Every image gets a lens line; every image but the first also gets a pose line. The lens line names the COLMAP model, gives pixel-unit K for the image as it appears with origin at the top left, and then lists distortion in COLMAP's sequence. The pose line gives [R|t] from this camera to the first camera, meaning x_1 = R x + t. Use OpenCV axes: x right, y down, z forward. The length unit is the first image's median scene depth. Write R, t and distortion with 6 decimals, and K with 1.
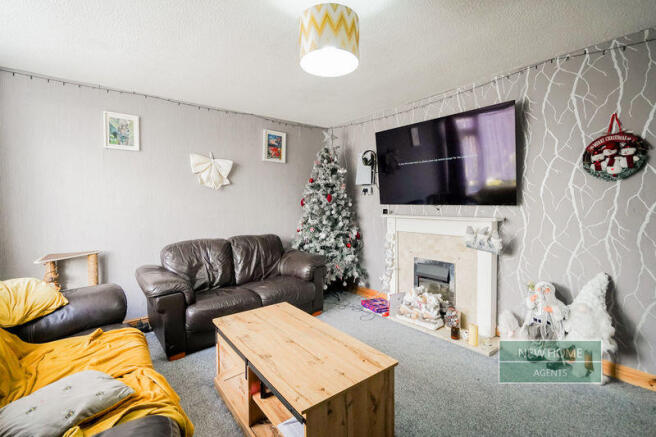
lens RADIAL K [[306.0, 0, 331.4], [0, 306.0, 206.0], [0, 0, 1]] dist [-0.001839, 0.000161]
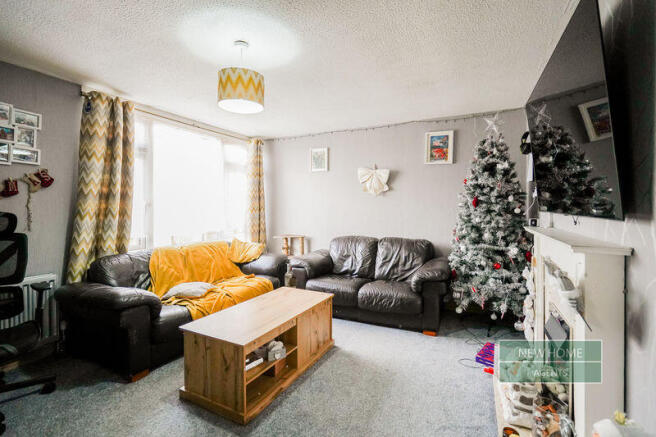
lens RADIAL K [[306.0, 0, 331.4], [0, 306.0, 206.0], [0, 0, 1]] dist [-0.001839, 0.000161]
pose [[0.416755, 0.006983, -0.908992, 0.592410], [-0.018237, 0.999833, -0.000681, -0.009072], [0.908836, 0.016861, 0.416813, 0.342884]]
